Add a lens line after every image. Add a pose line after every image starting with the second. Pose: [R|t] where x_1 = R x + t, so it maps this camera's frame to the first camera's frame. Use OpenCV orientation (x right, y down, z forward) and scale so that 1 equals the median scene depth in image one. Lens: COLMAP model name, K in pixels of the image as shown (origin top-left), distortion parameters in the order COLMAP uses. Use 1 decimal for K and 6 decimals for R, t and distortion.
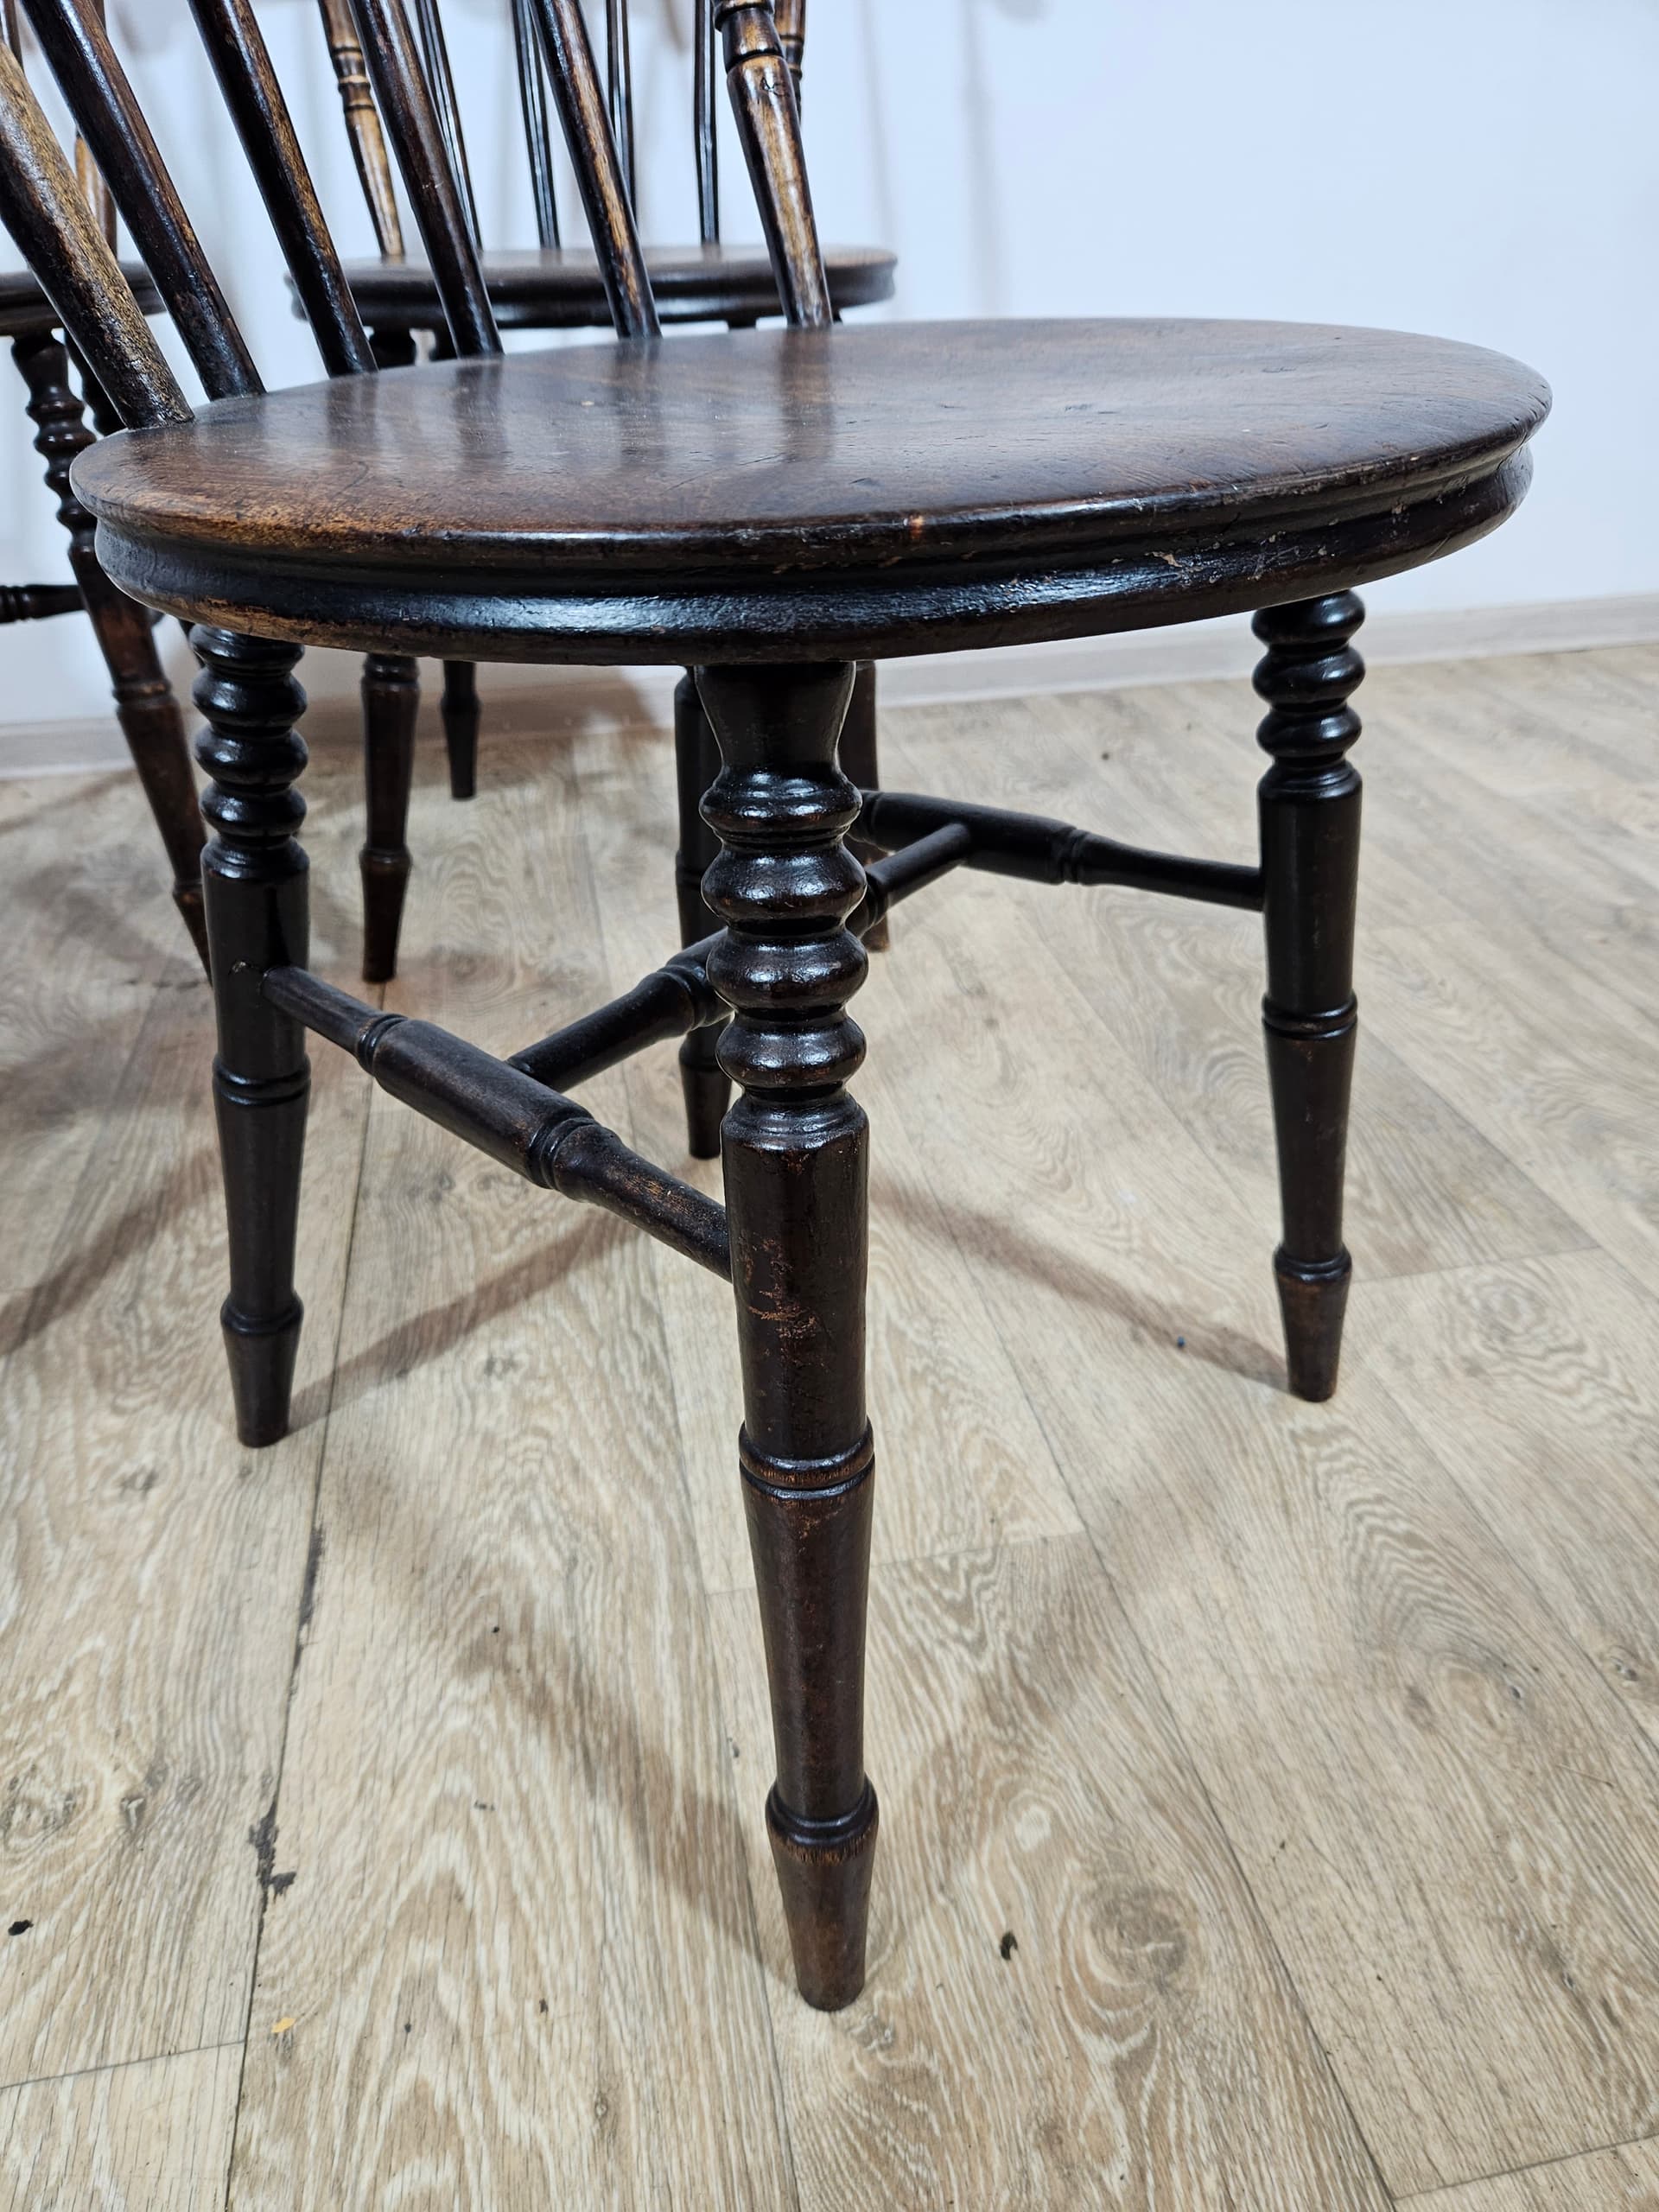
lens RADIAL K [[1548.1, 0, 837.6], [0, 1548.1, 1133.6], [0, 0, 1]] dist [0.064706, -0.067039]
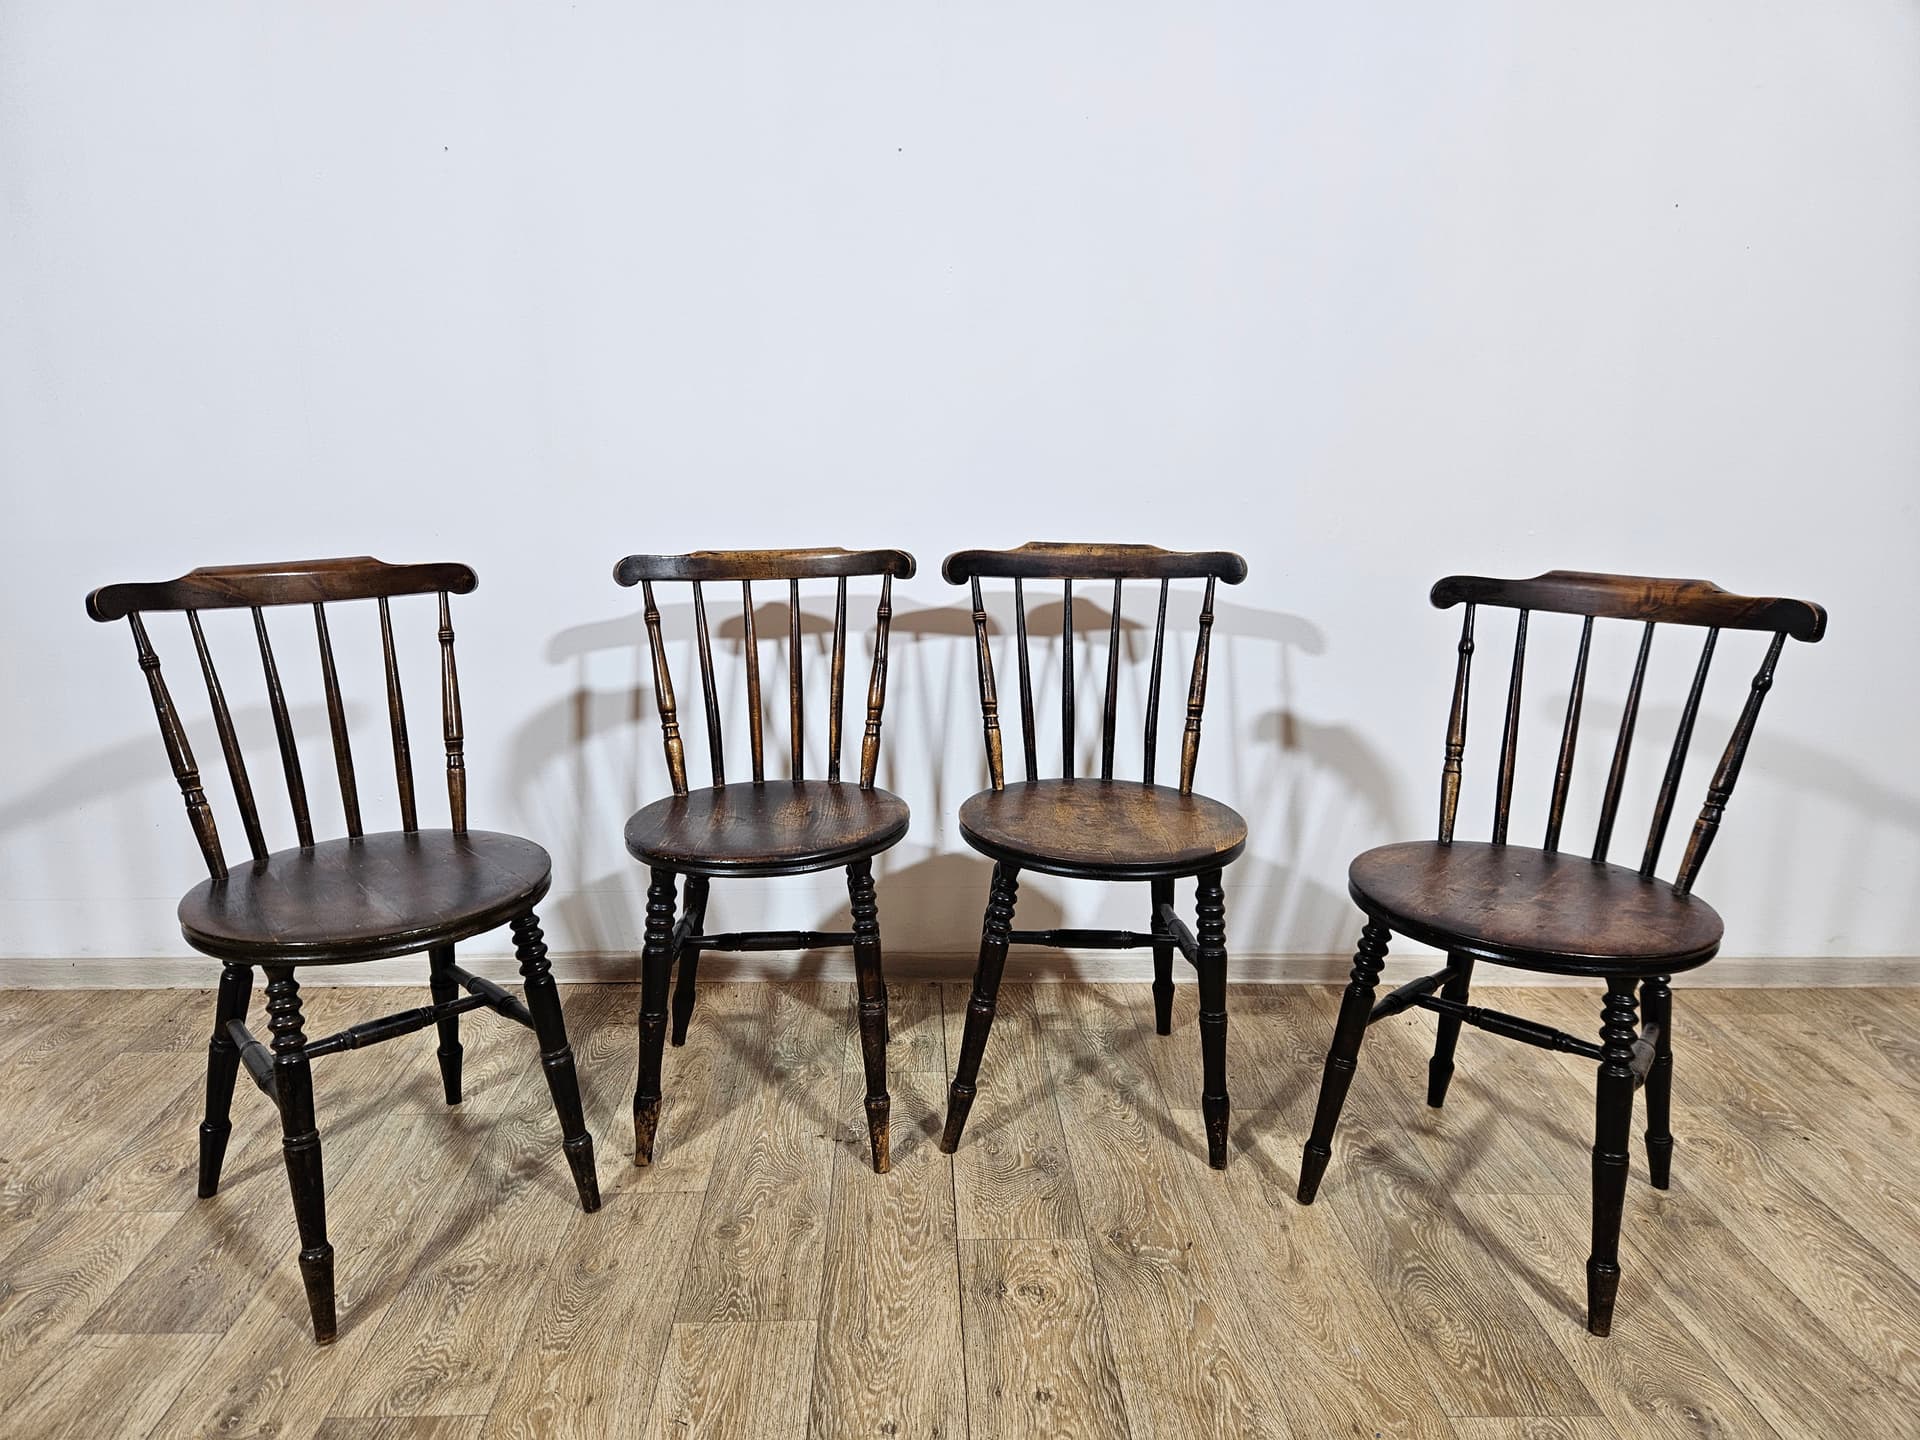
lens RADIAL K [[1343.7, 0, 938.0], [0, 1343.7, 691.2], [0, 0, 1]] dist [0.064706, -0.067039]
pose [[0.985387, 0.072405, -0.154174, -0.147756], [-0.119991, 0.937504, -0.326632, -0.131515], [0.120889, 0.340359, 0.932492, -1.102248]]
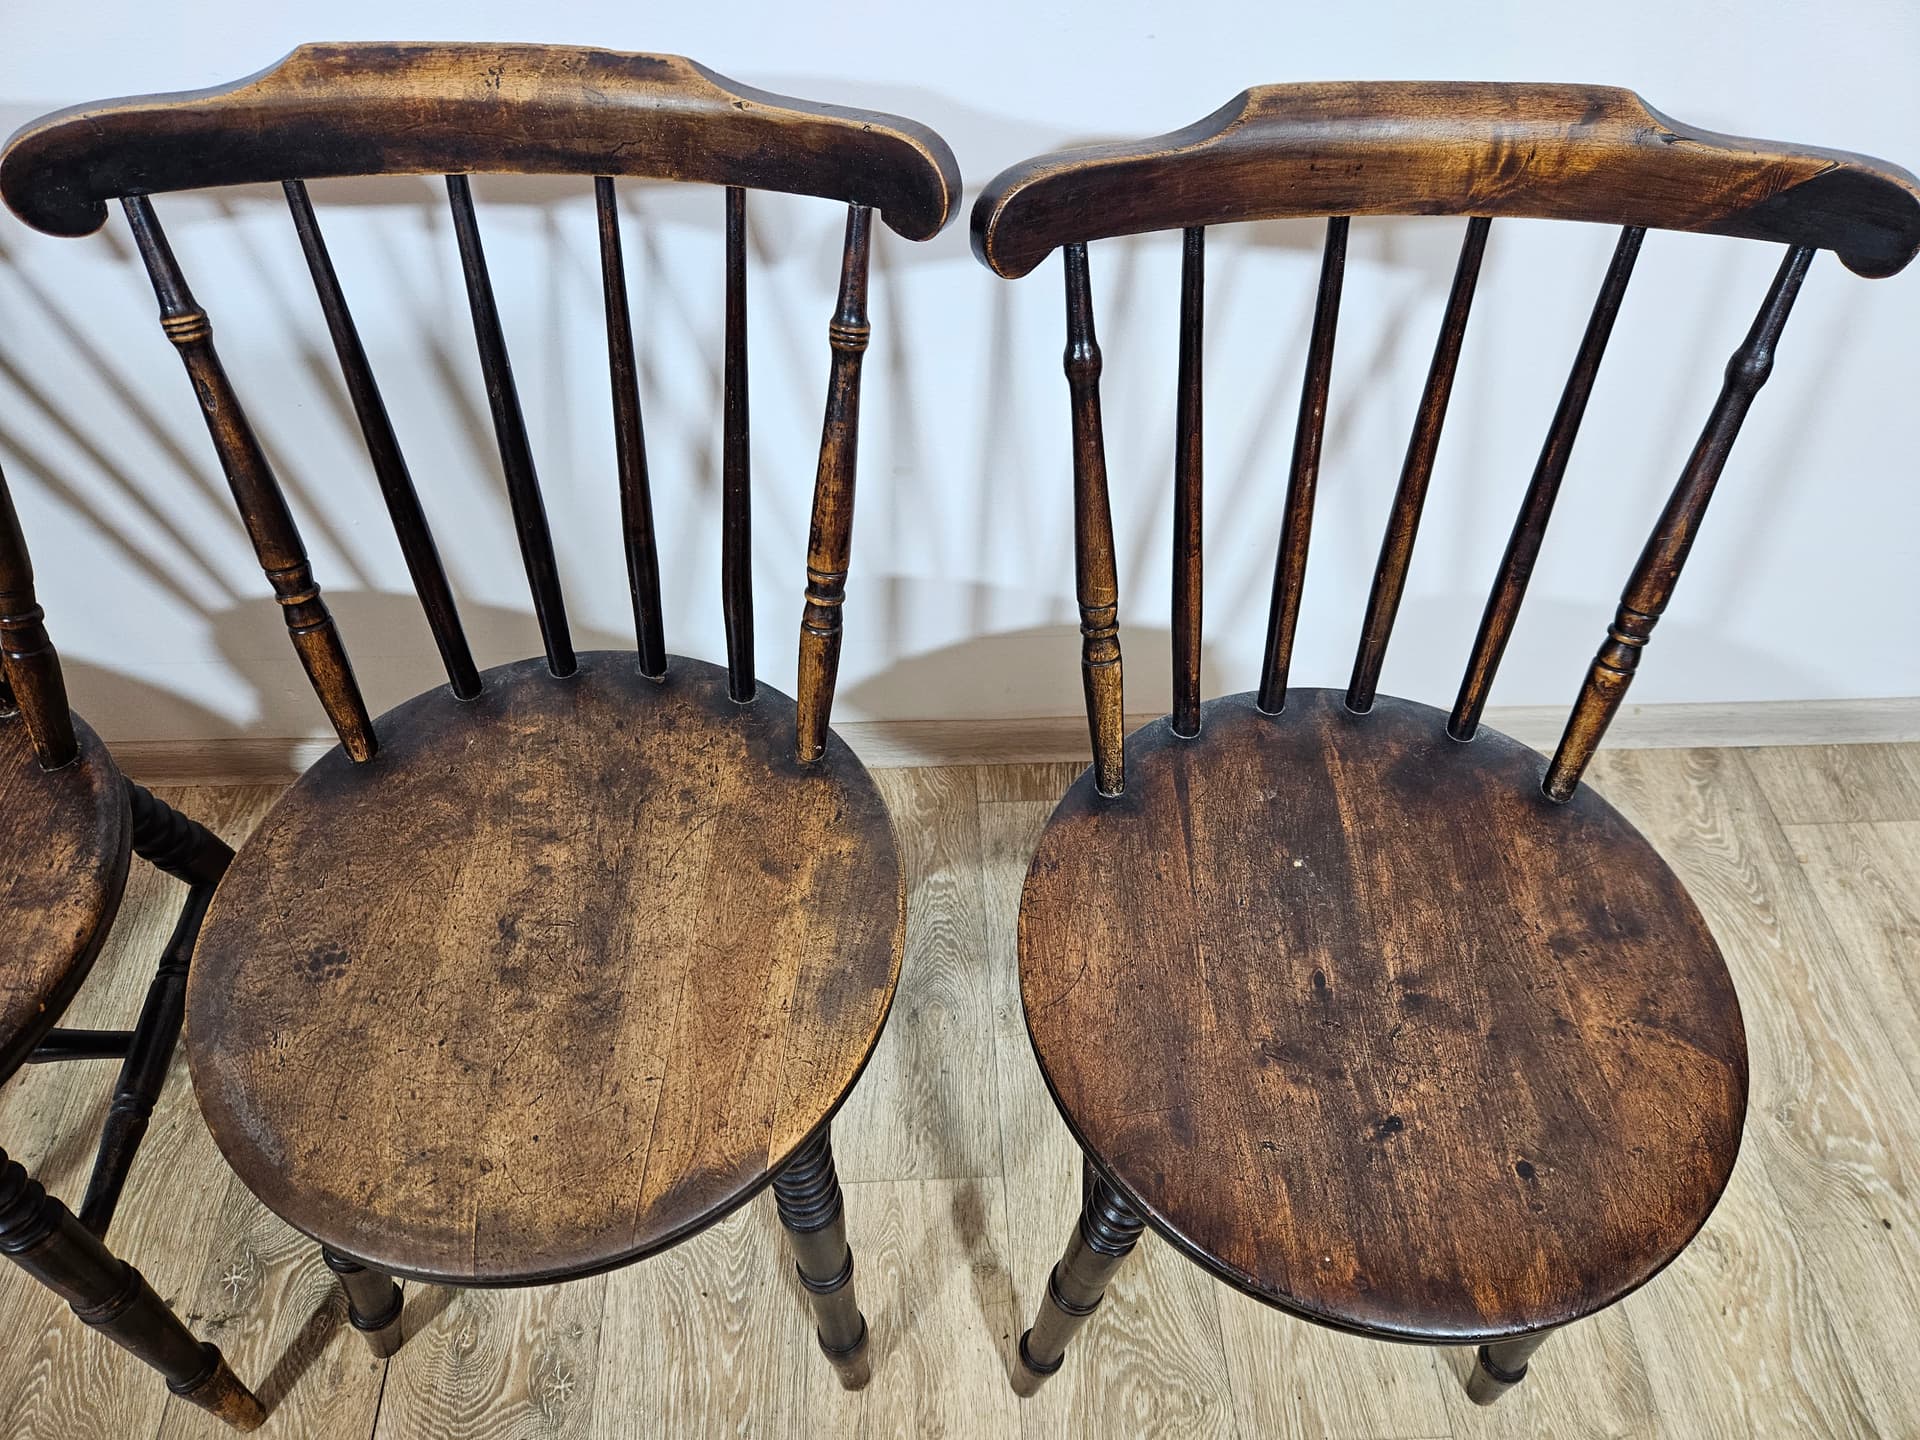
lens RADIAL K [[1343.7, 0, 971.5], [0, 1343.7, 720.3], [0, 0, 1]] dist [0.064706, -0.067039]
pose [[0.989633, 0.130387, -0.060208, 0.151057], [-0.103565, 0.938349, 0.329812, -1.304091], [0.099500, -0.320158, 0.942125, 0.481064]]
